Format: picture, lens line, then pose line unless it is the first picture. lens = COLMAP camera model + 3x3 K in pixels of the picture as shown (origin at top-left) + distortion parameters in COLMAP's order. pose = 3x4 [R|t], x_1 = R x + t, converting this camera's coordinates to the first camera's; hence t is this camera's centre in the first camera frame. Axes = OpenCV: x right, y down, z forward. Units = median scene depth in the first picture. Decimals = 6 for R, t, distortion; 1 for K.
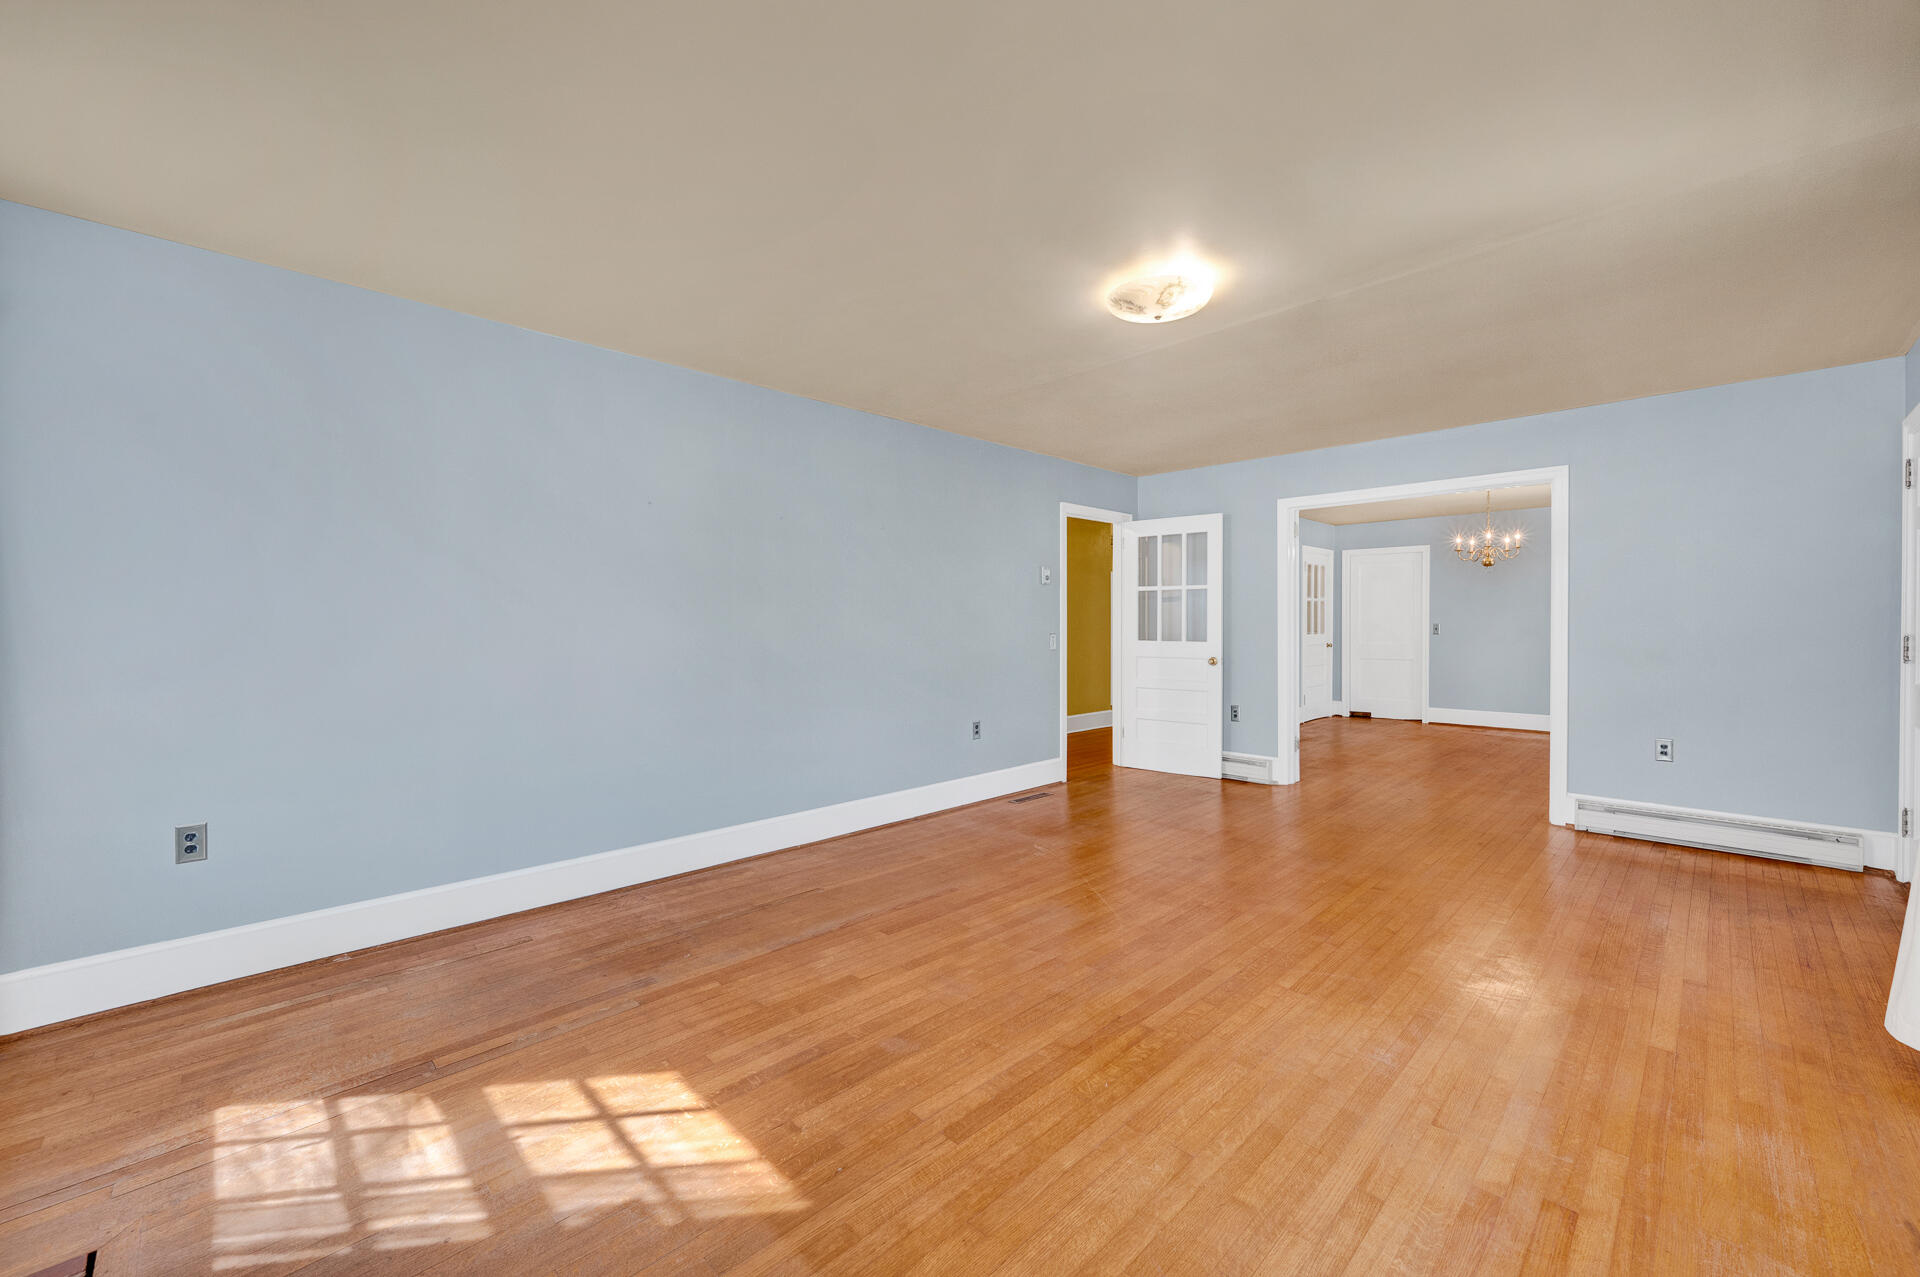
lens RADIAL K [[756.5, 0, 948.4], [0, 756.5, 625.9], [0, 0, 1]] dist [0.007257, -0.000030]
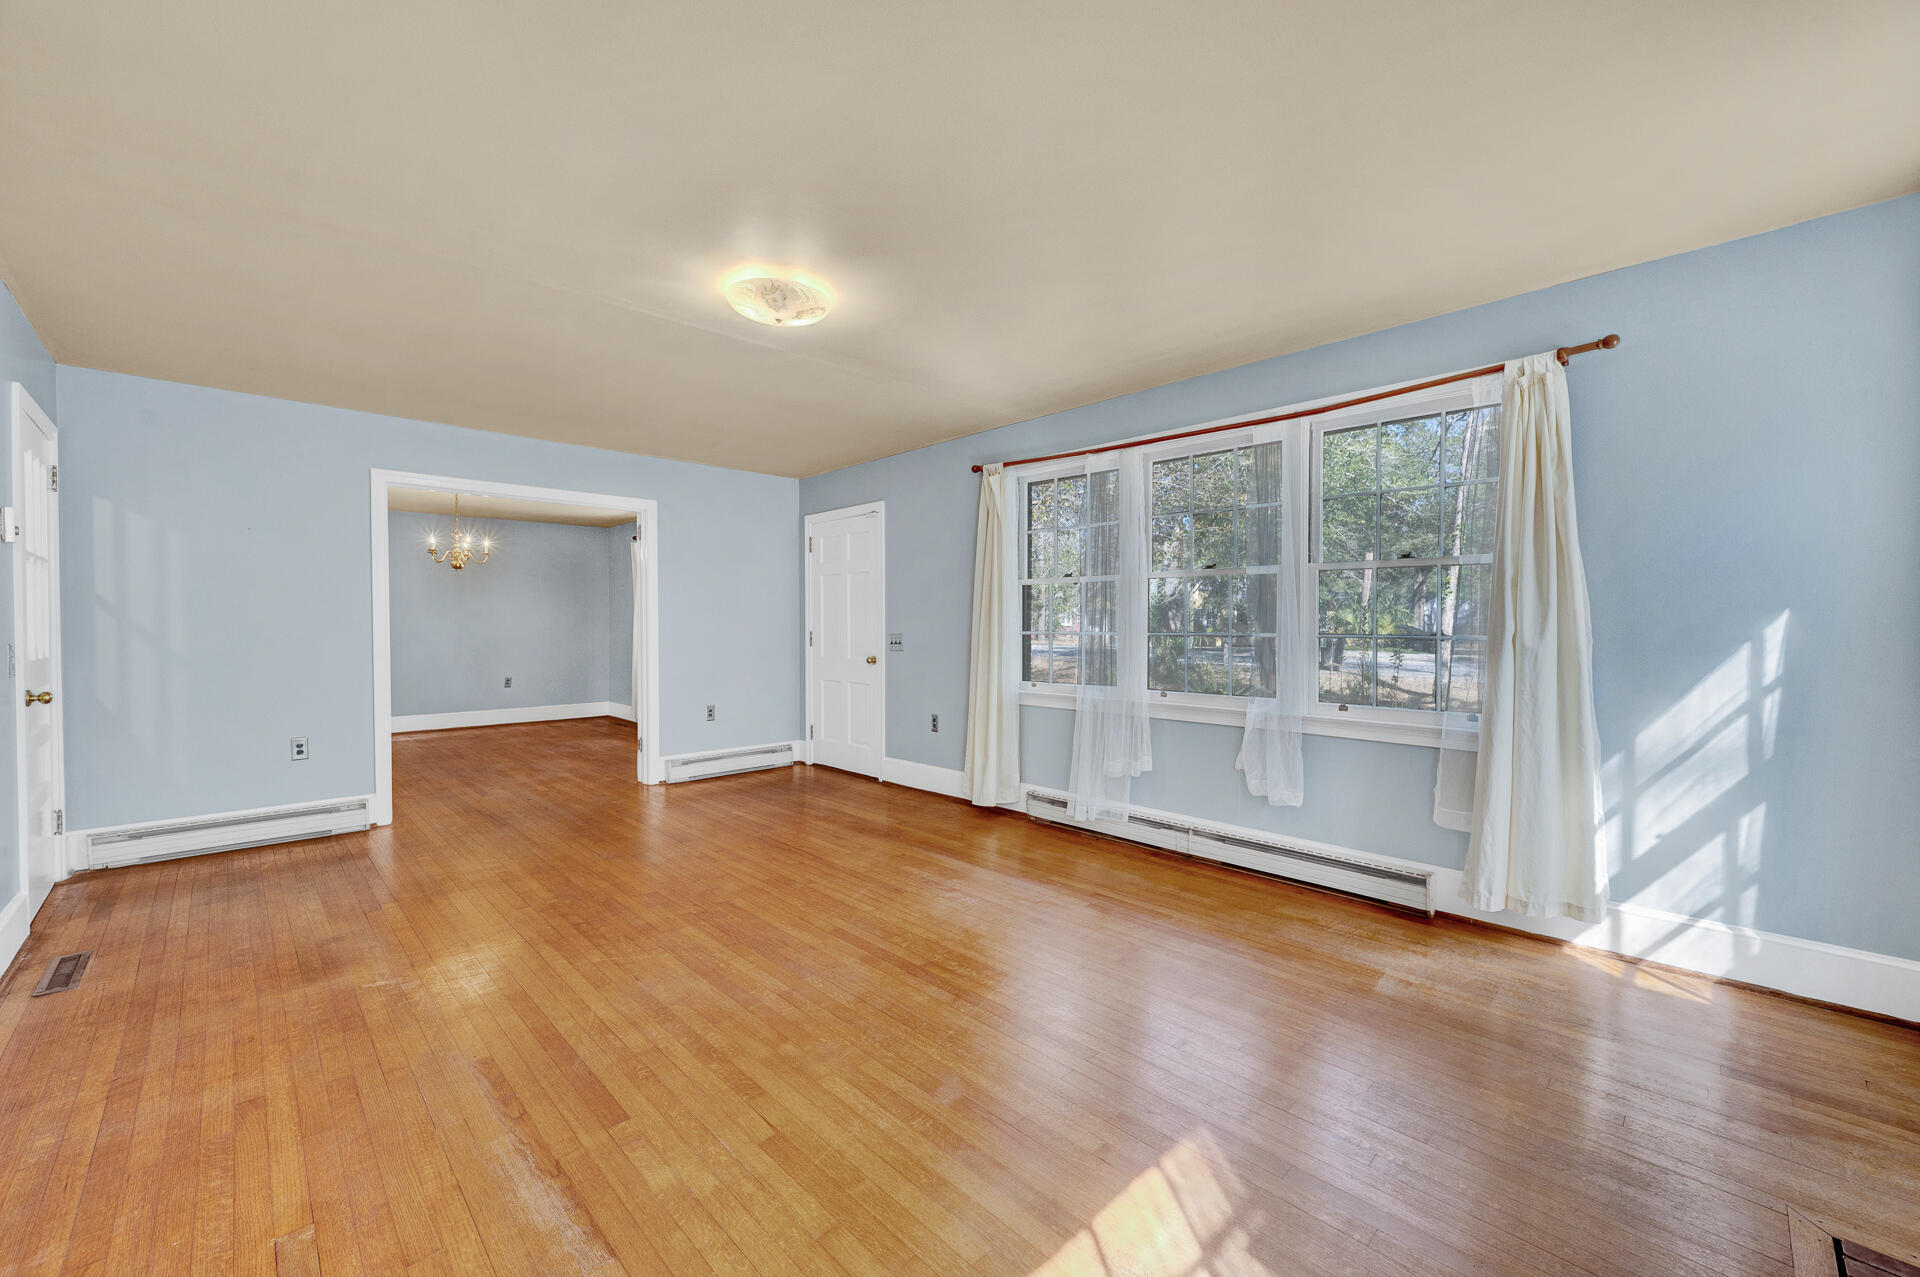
lens RADIAL K [[756.5, 0, 976.5], [0, 756.5, 624.4], [0, 0, 1]] dist [0.007257, -0.000030]
pose [[-0.006595, 0.003169, 0.999973, -0.705525], [0.002944, 0.999991, -0.003150, 0.002233], [-0.999974, 0.002923, -0.006604, 0.710226]]
